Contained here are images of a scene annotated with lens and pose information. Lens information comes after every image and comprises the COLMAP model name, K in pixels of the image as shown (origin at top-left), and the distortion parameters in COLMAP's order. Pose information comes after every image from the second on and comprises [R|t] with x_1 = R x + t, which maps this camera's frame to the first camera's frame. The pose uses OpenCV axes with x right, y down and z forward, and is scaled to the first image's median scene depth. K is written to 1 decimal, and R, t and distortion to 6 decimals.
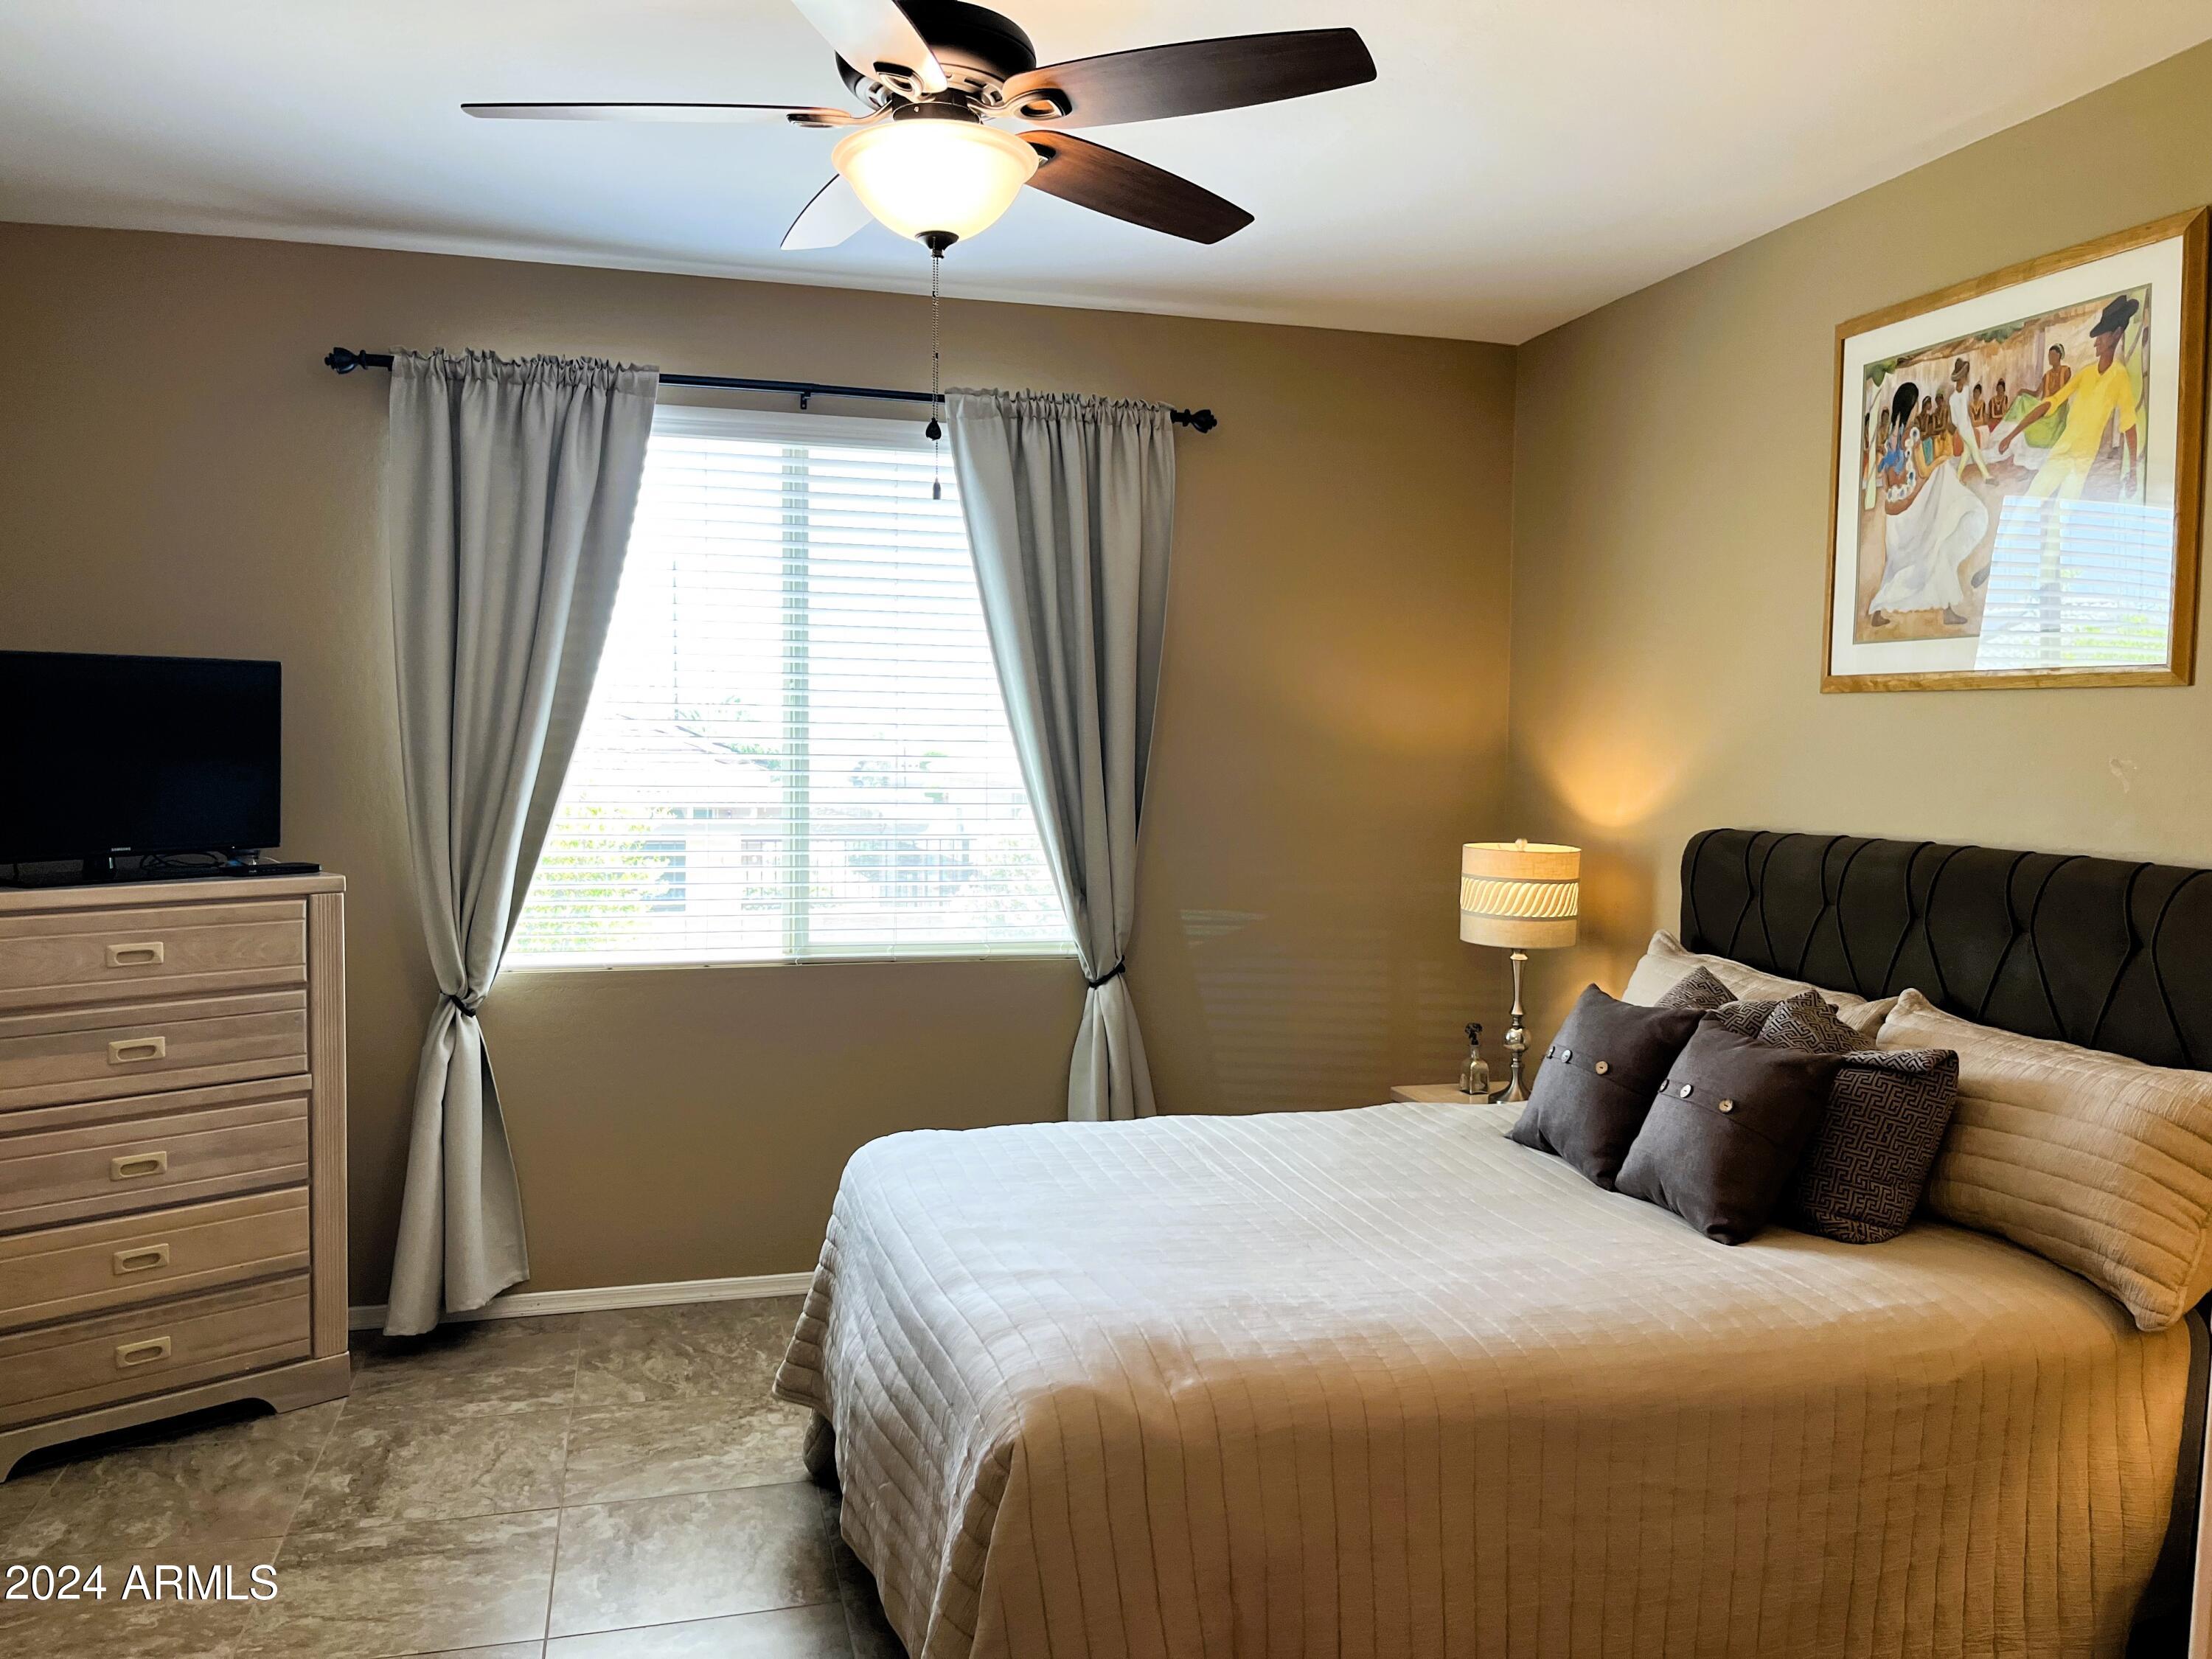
lens RADIAL K [[1665.7, 0, 1087.3], [0, 1665.7, 832.4], [0, 0, 1]] dist [0.047942, -0.071845]
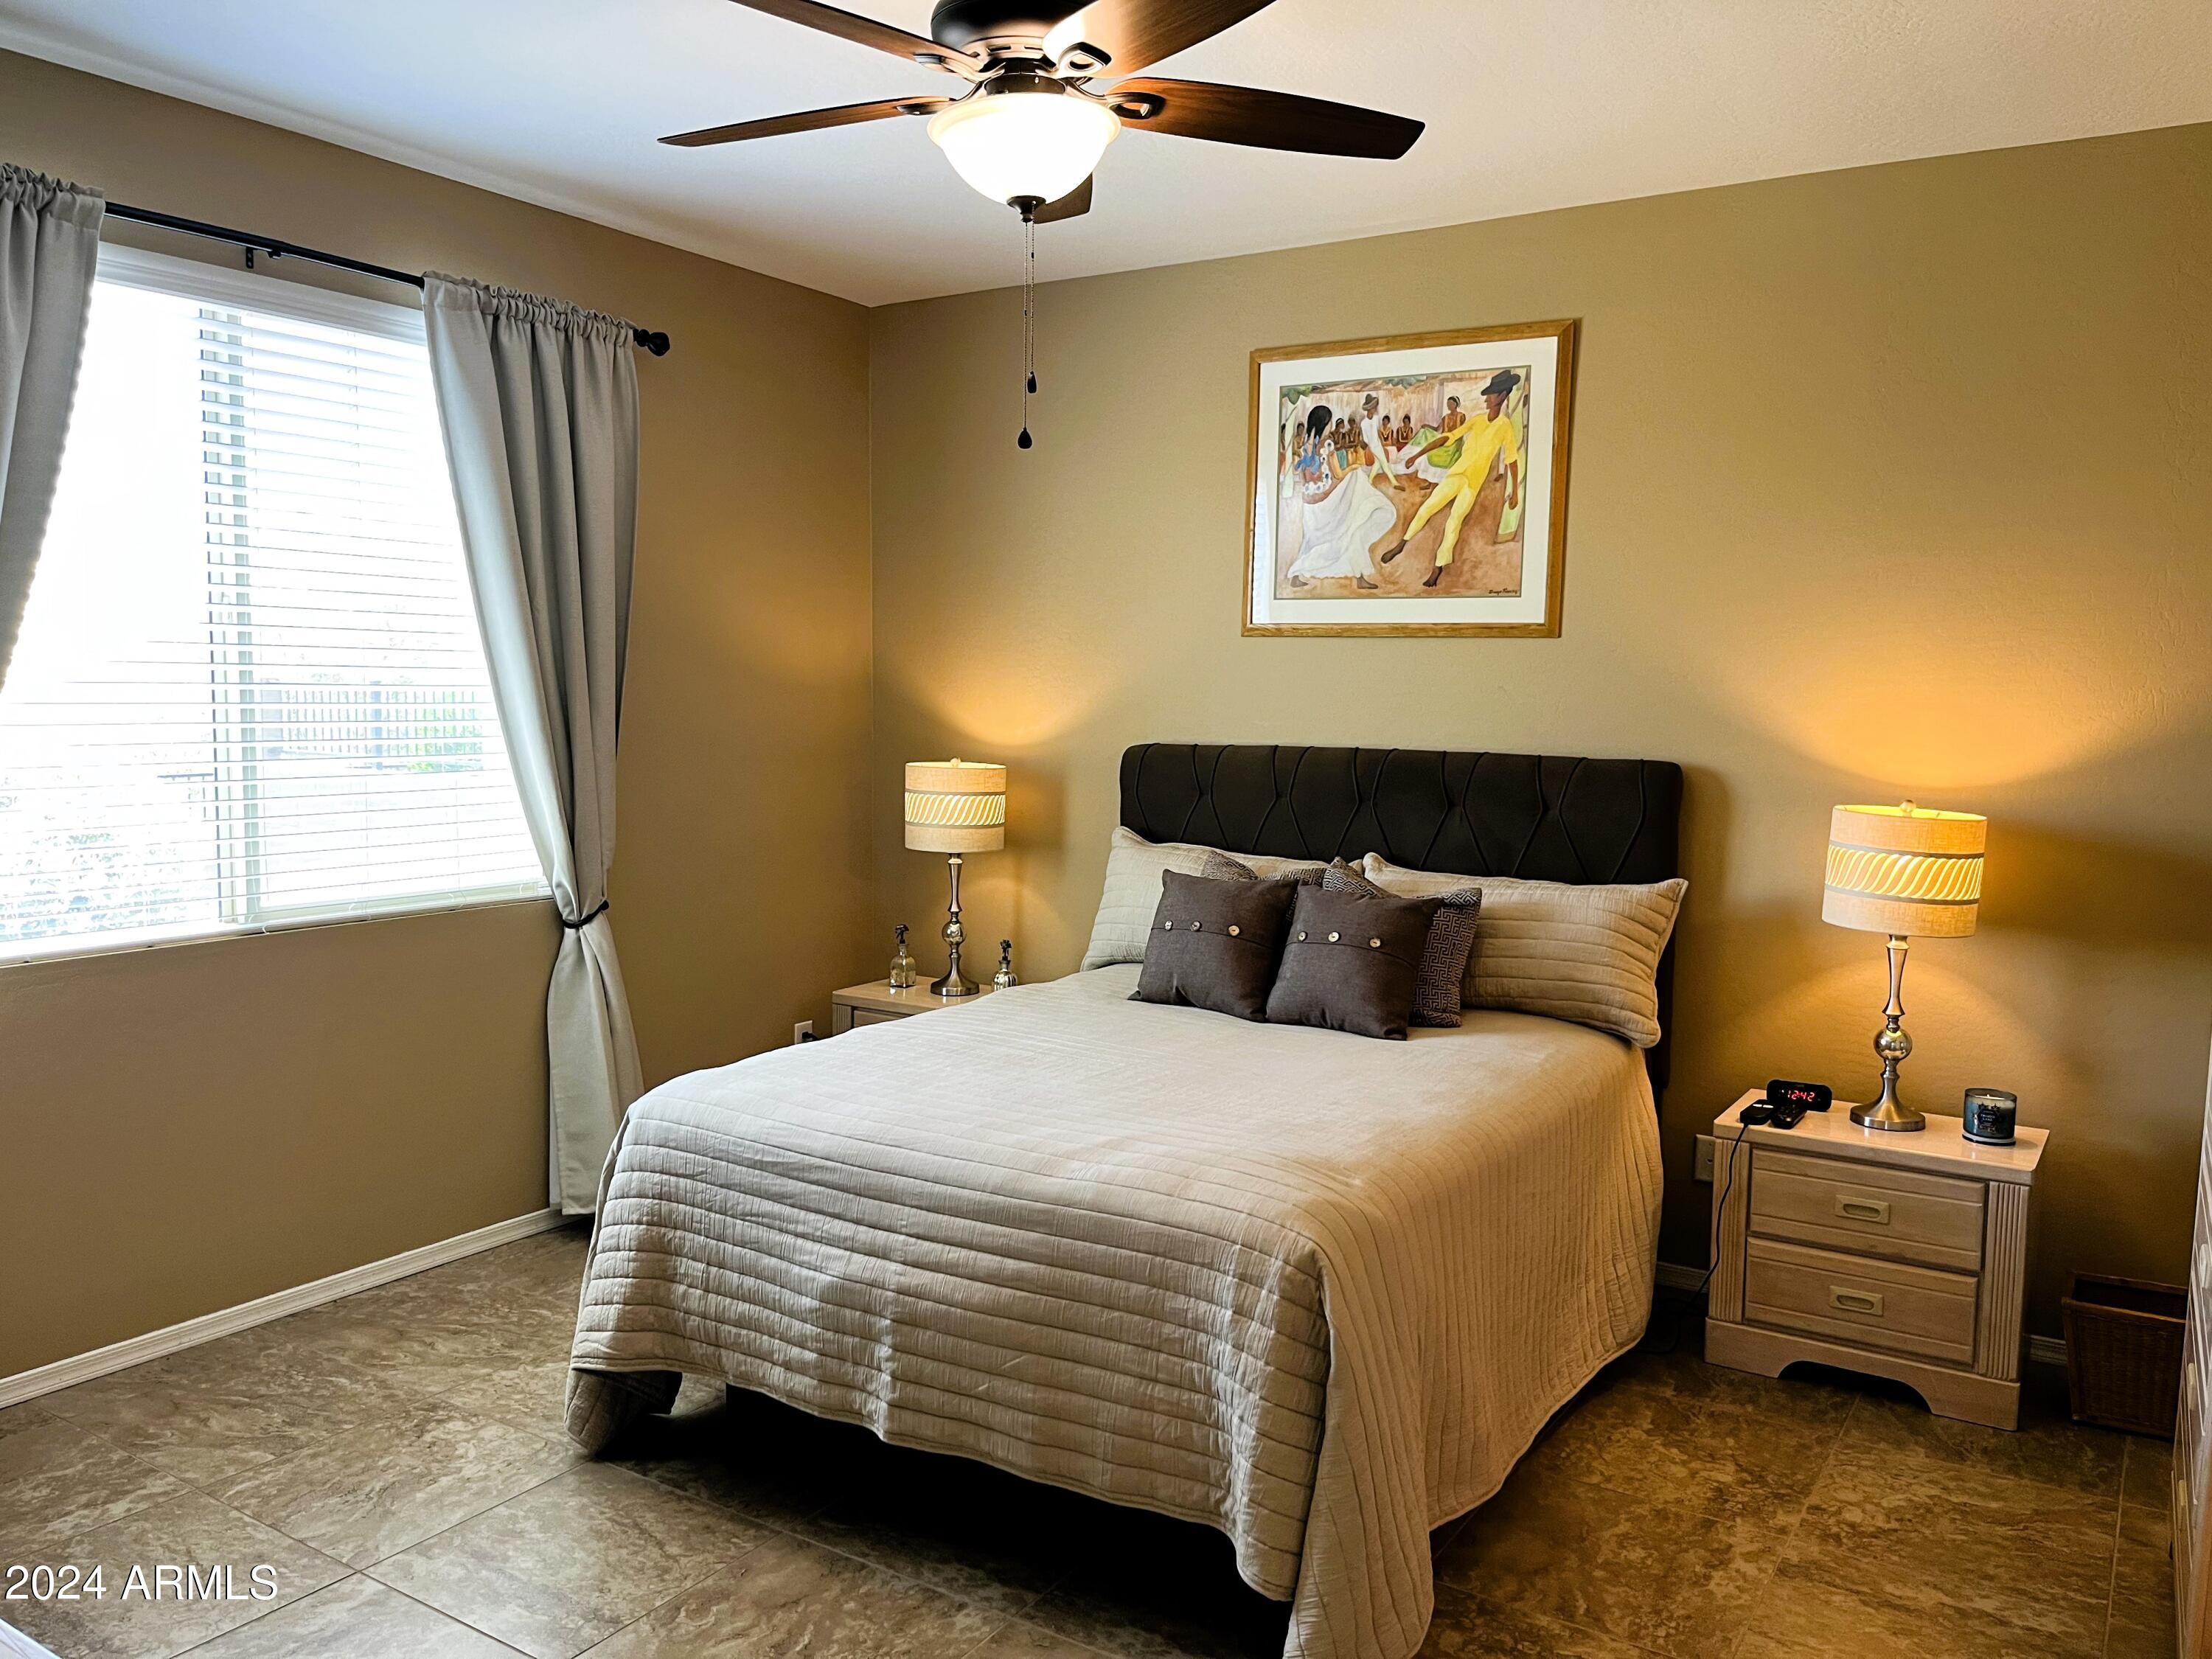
lens RADIAL K [[1665.7, 0, 1093.1], [0, 1665.7, 828.9], [0, 0, 1]] dist [0.047942, -0.071845]
pose [[0.744807, -0.060487, 0.664533, -0.534562], [0.032218, 0.997981, 0.054728, -0.008445], [-0.666502, -0.019352, 0.745252, 0.113435]]
